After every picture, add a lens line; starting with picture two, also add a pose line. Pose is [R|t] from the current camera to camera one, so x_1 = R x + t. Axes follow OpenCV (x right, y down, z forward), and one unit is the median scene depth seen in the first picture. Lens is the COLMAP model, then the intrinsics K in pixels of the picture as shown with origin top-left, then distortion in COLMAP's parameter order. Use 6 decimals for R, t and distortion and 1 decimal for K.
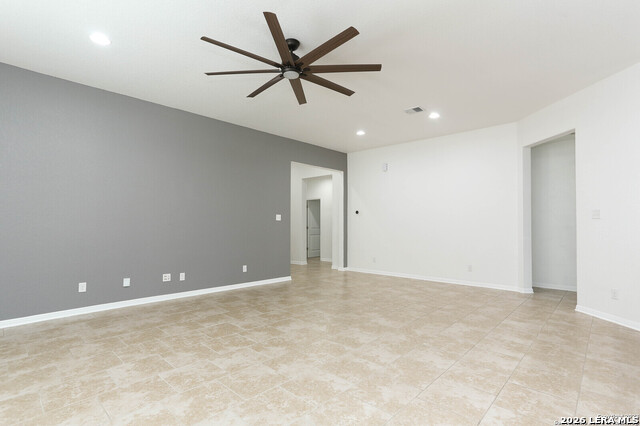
lens RADIAL K [[310.2, 0, 320.0], [0, 310.2, 213.0], [0, 0, 1]] dist [-0.019898, 0.000264]
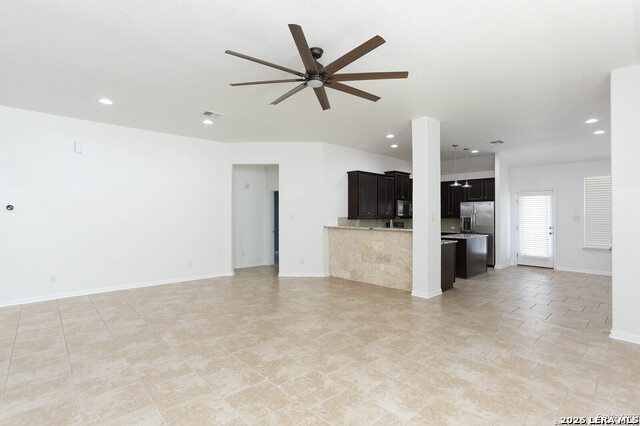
lens RADIAL K [[310.2, 0, 320.0], [0, 310.2, 213.0], [0, 0, 1]] dist [-0.019898, 0.000264]
pose [[0.074731, 0.005218, 0.997190, -0.986994], [-0.037829, 0.999281, -0.002394, -0.026877], [-0.996486, -0.037544, 0.074875, 0.846243]]
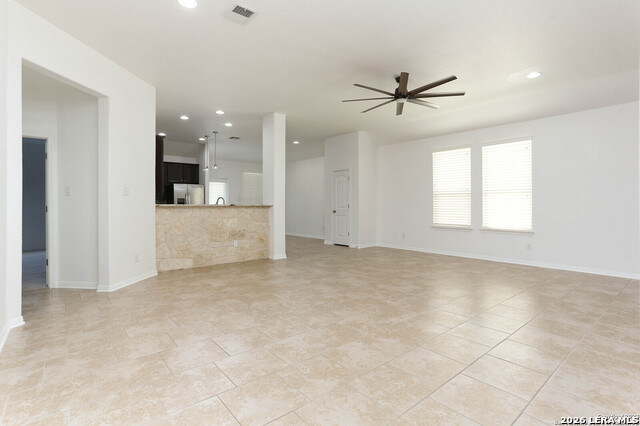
lens RADIAL K [[312.3, 0, 320.0], [0, 312.3, 213.0], [0, 0, 1]] dist [-0.018007, -0.023939]
pose [[-0.992995, -0.007901, 0.117894, 0.112922], [-0.009486, 0.999872, -0.012890, 0.107873], [-0.117777, -0.013918, -0.992942, 2.330490]]
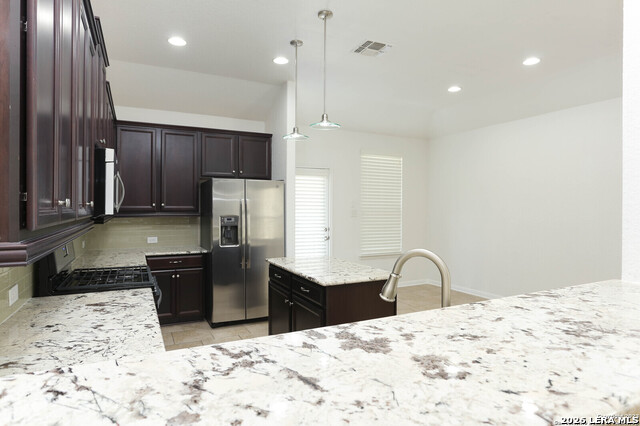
lens RADIAL K [[375.0, 0, 320.0], [0, 375.0, 213.0], [0, 0, 1]] dist [-0.000525, -0.000076]
pose [[-0.940544, -0.016343, 0.339279, 0.854559], [-0.025976, 0.999378, -0.023868, -0.021485], [-0.338678, -0.031262, -0.940383, 0.975664]]
